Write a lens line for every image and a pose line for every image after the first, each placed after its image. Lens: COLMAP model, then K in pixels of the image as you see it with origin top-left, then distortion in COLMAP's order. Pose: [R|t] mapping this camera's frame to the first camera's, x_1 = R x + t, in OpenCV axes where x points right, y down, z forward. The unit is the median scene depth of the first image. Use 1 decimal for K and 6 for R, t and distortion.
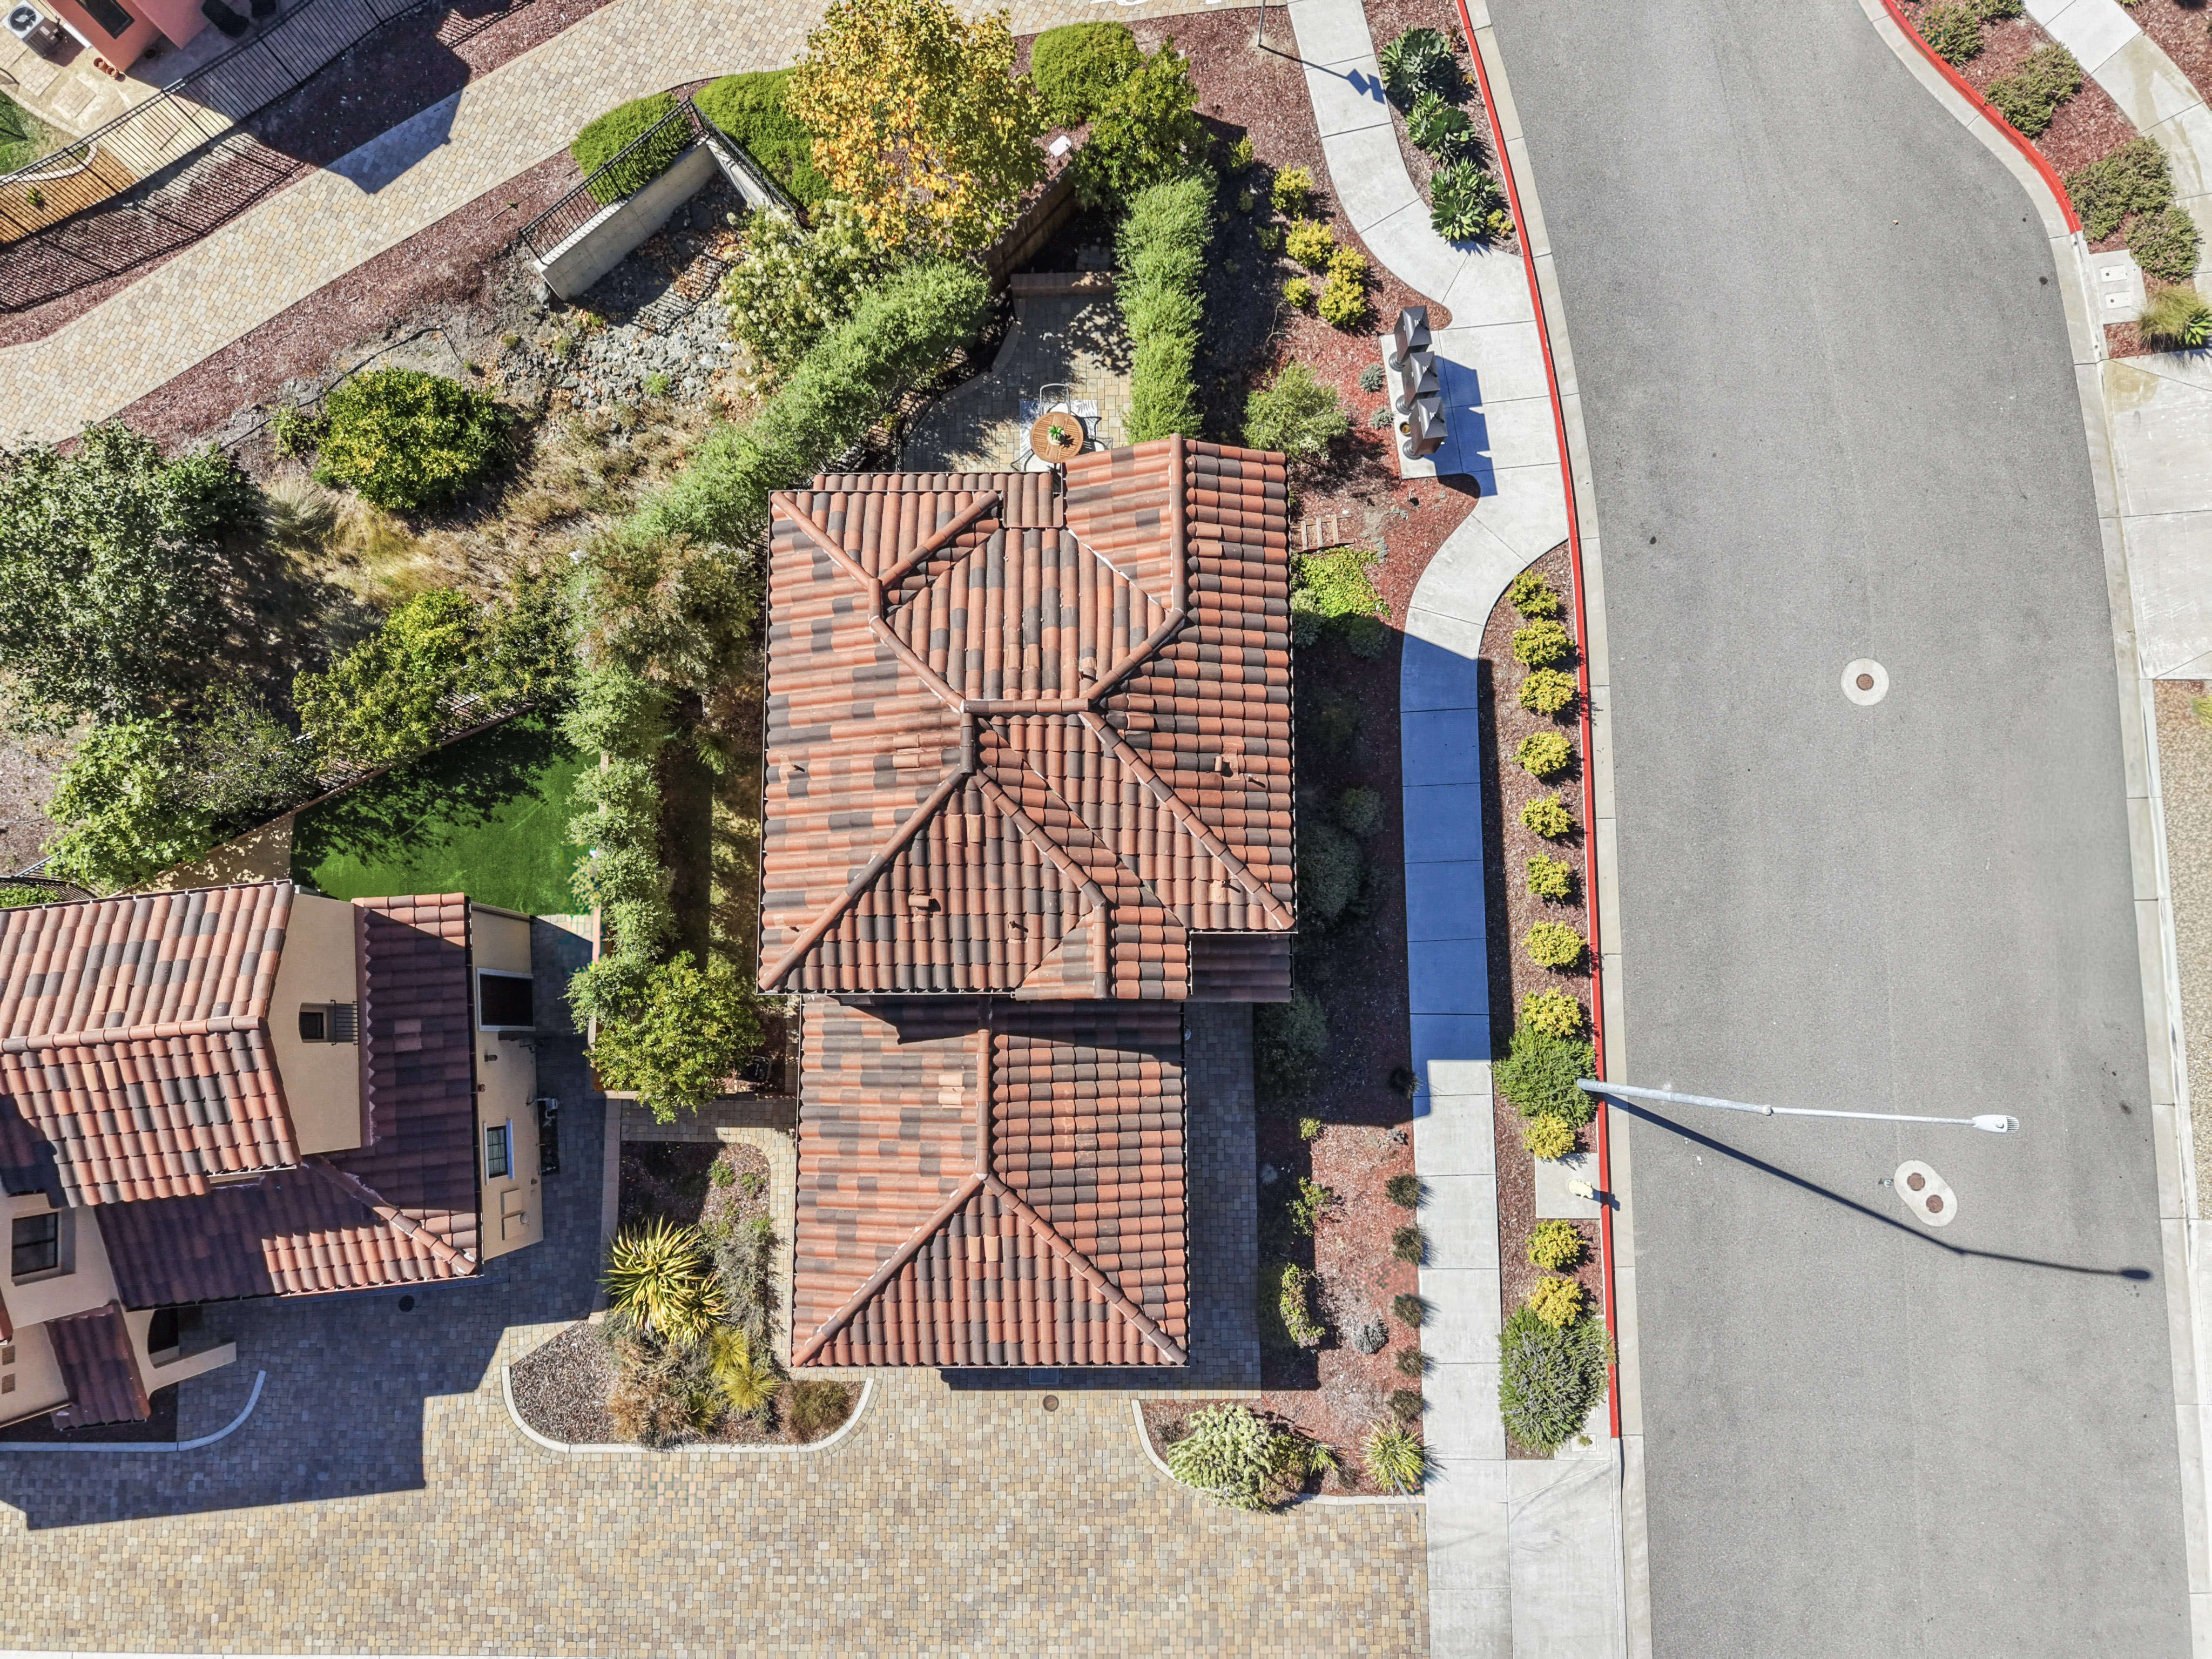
lens RADIAL K [[1513.0, 0, 1084.3], [0, 1513.0, 834.2], [0, 0, 1]] dist [0.003905, 0.000876]
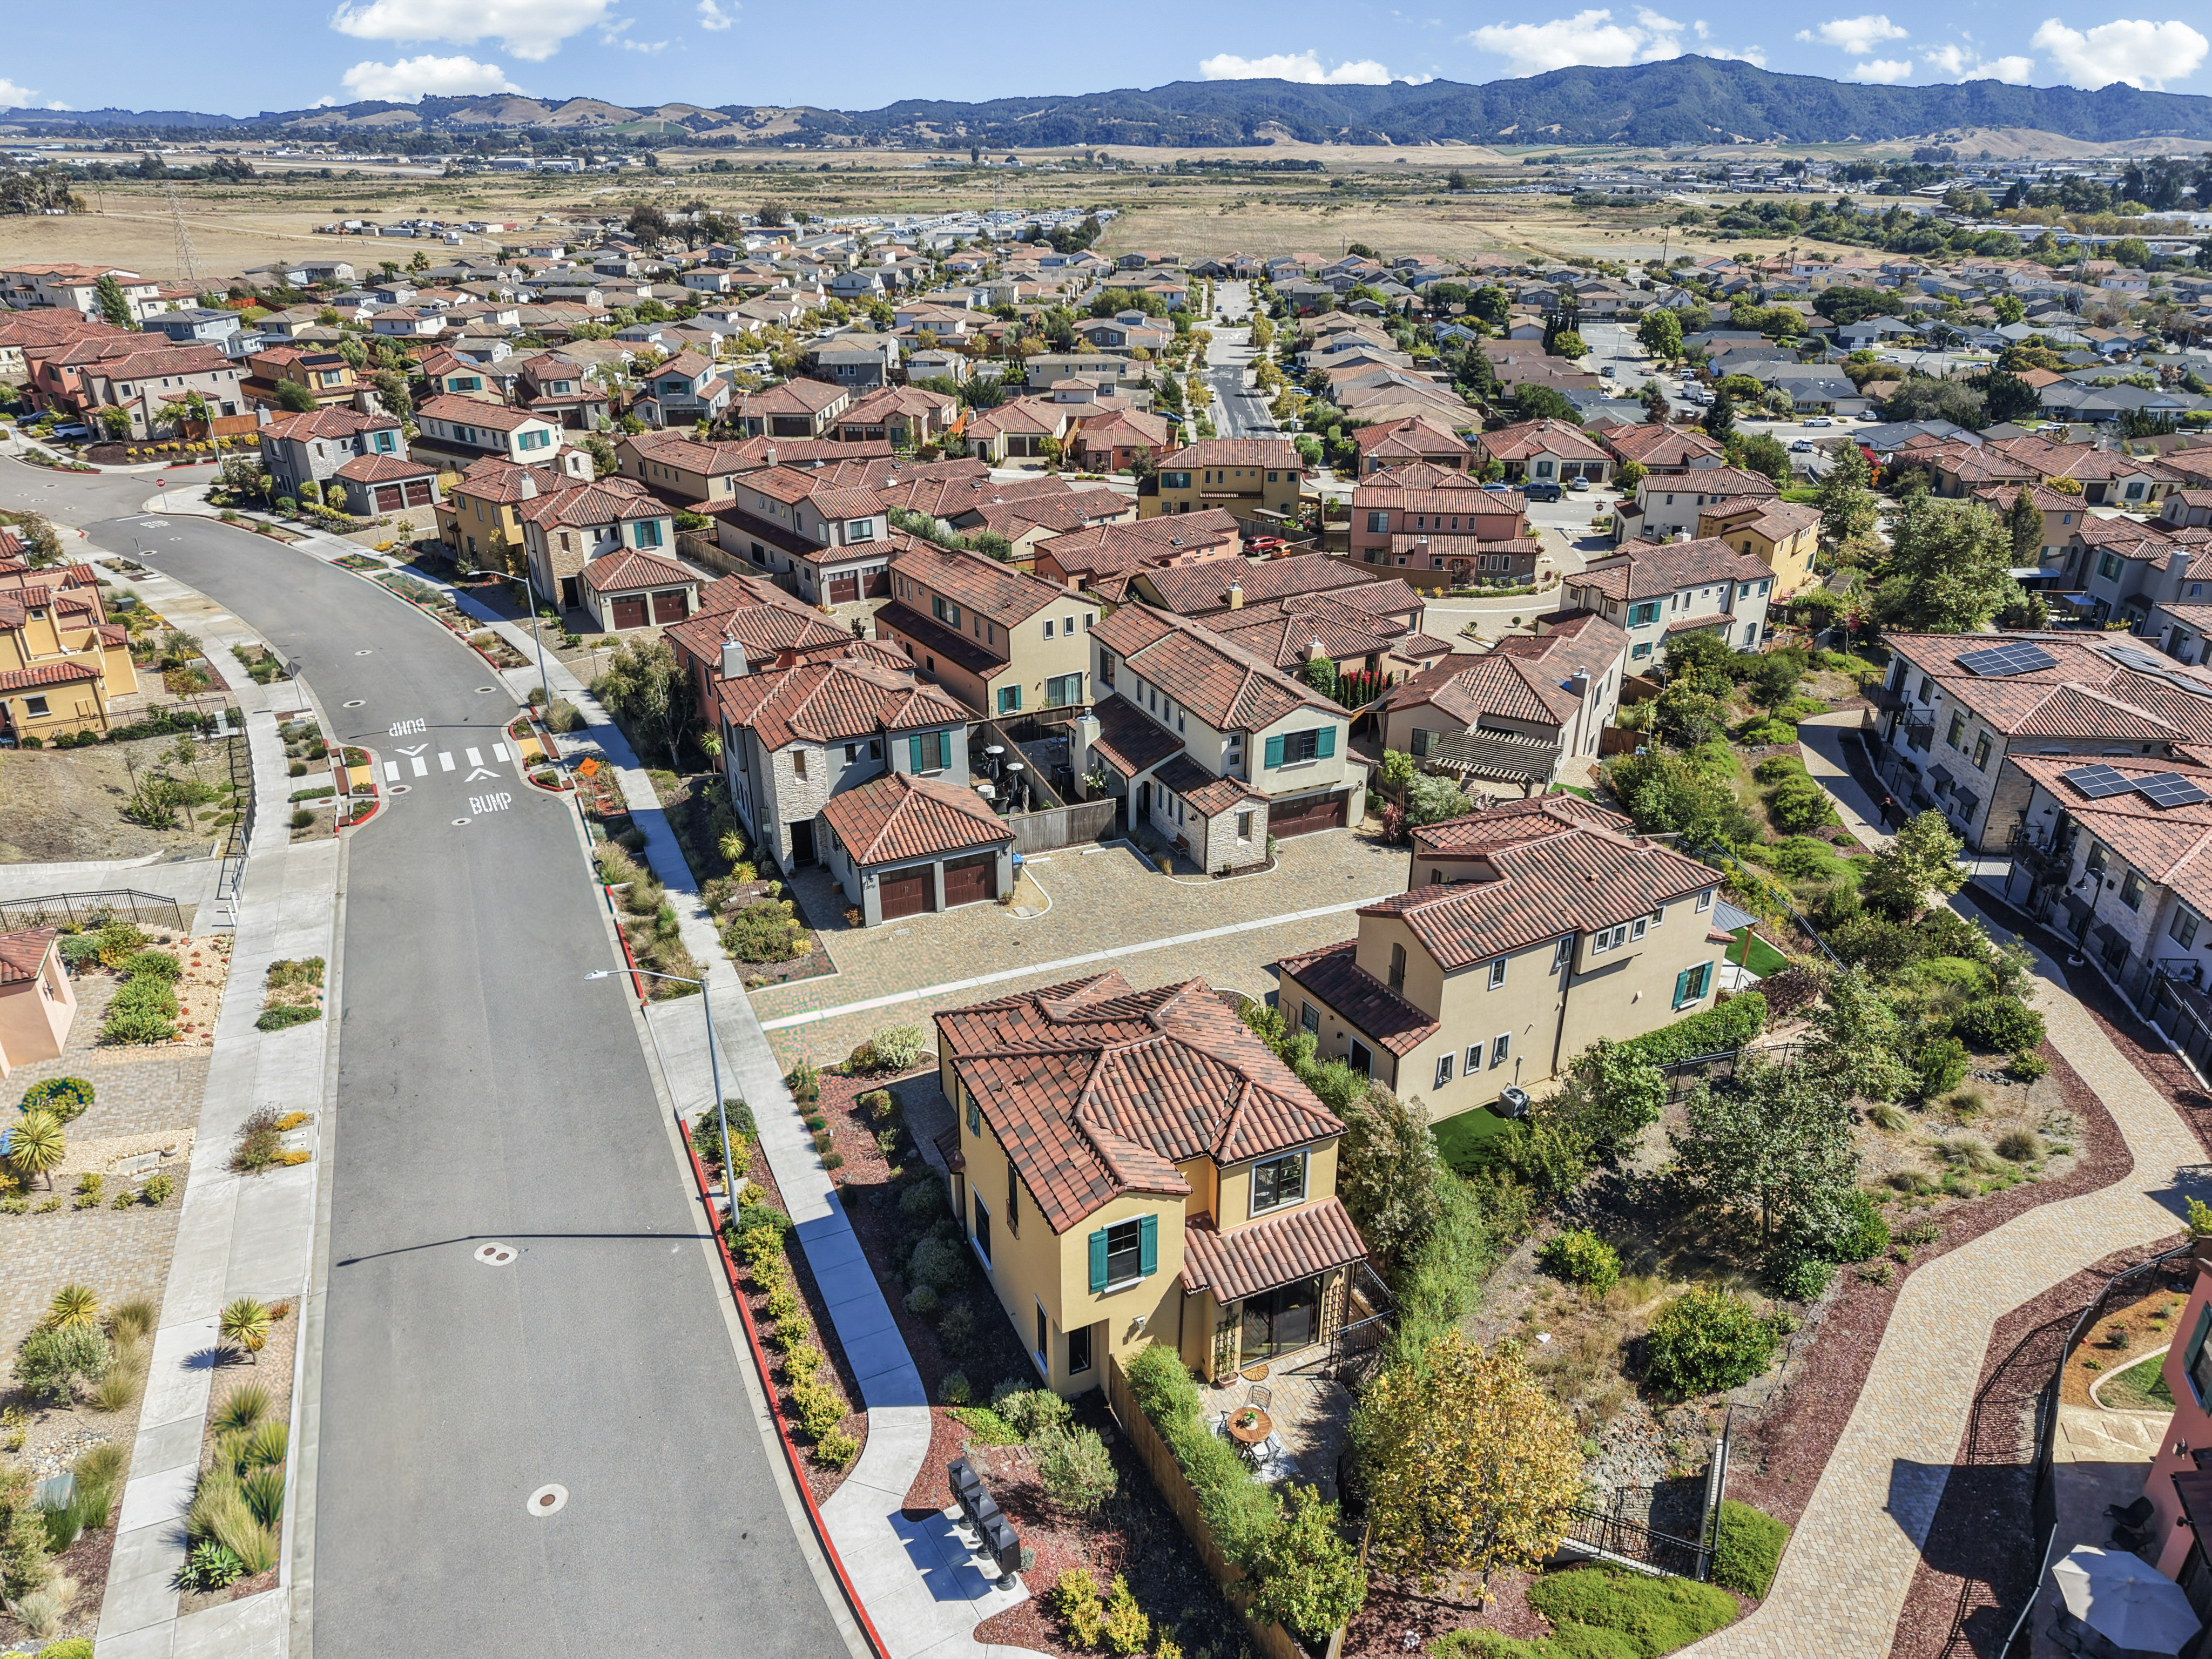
lens RADIAL K [[1473.6, 0, 1108.6], [0, 1473.6, 832.9], [0, 0, 1]] dist [0.018546, -0.016001]
pose [[-0.911454, 0.196259, -0.361571, 0.431445], [-0.403731, -0.257785, 0.877809, -1.165048], [0.079071, 0.946060, 0.314195, 0.172990]]
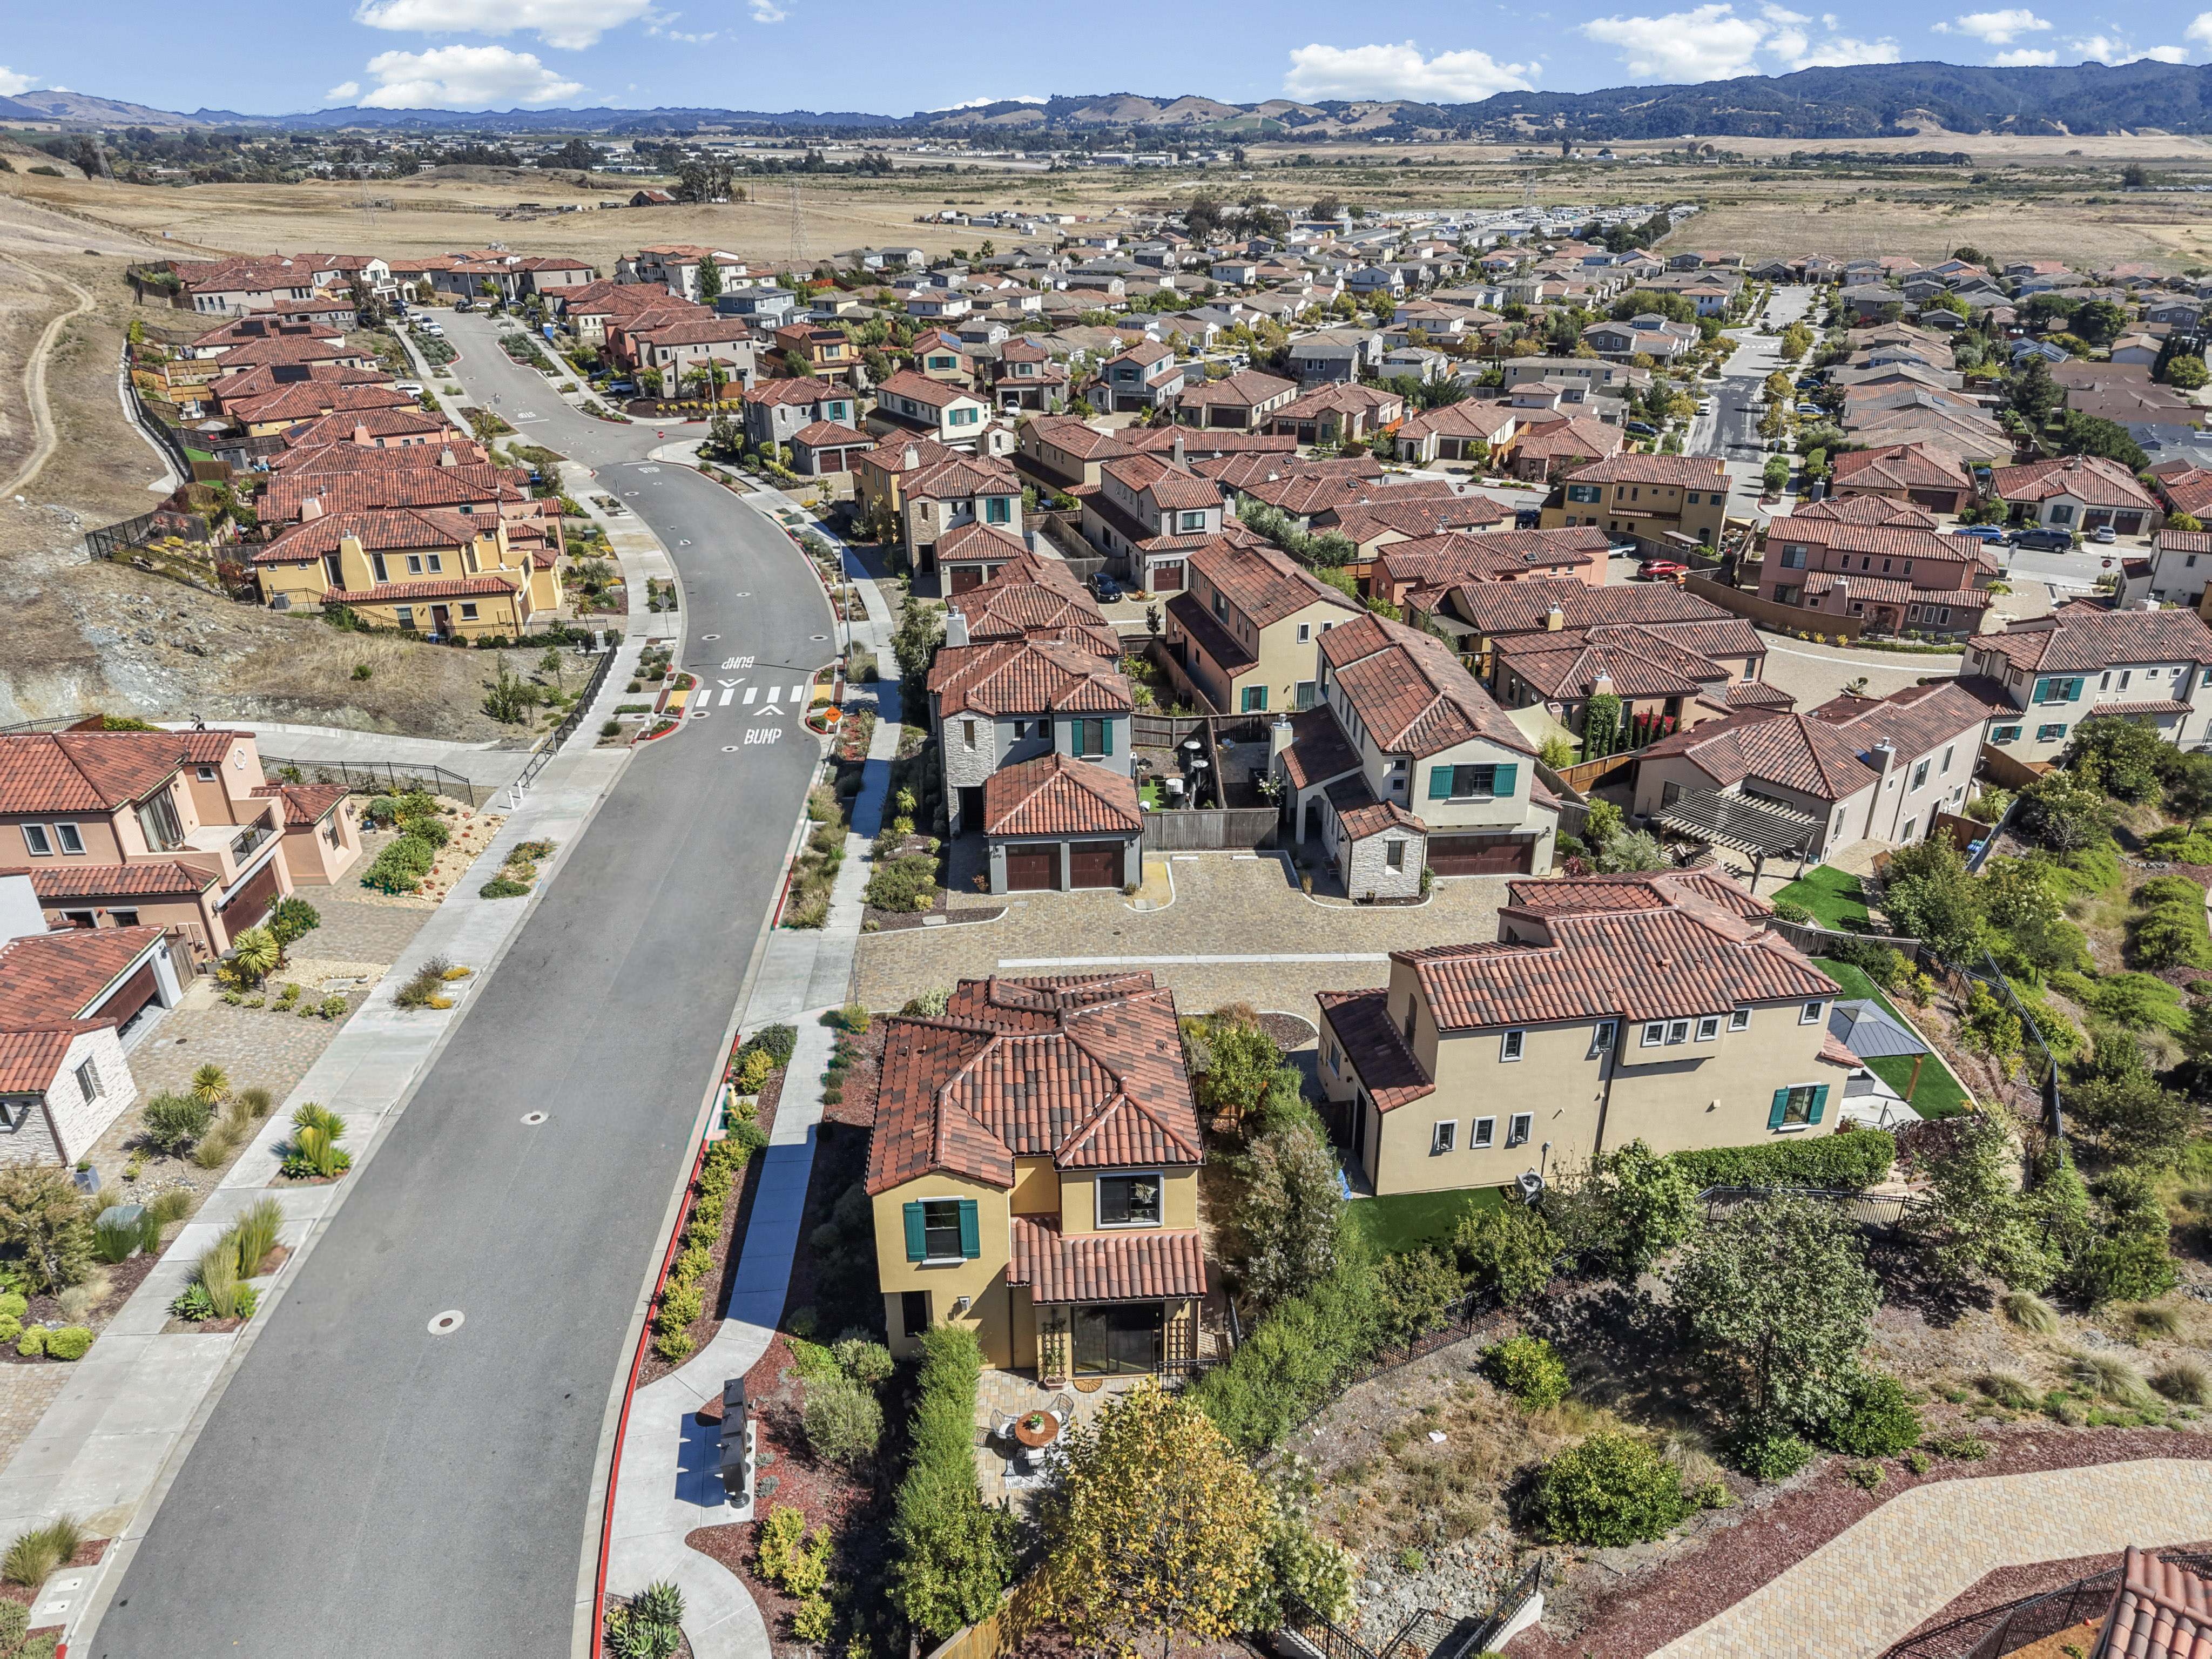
lens RADIAL K [[1473.6, 0, 1108.6], [0, 1473.6, 832.9], [0, 0, 1]] dist [0.018546, -0.016001]
pose [[-0.997476, 0.054002, -0.046095, -0.047978], [-0.060061, -0.295567, 0.953432, -1.289569], [0.037863, 0.953794, 0.298065, 0.196433]]
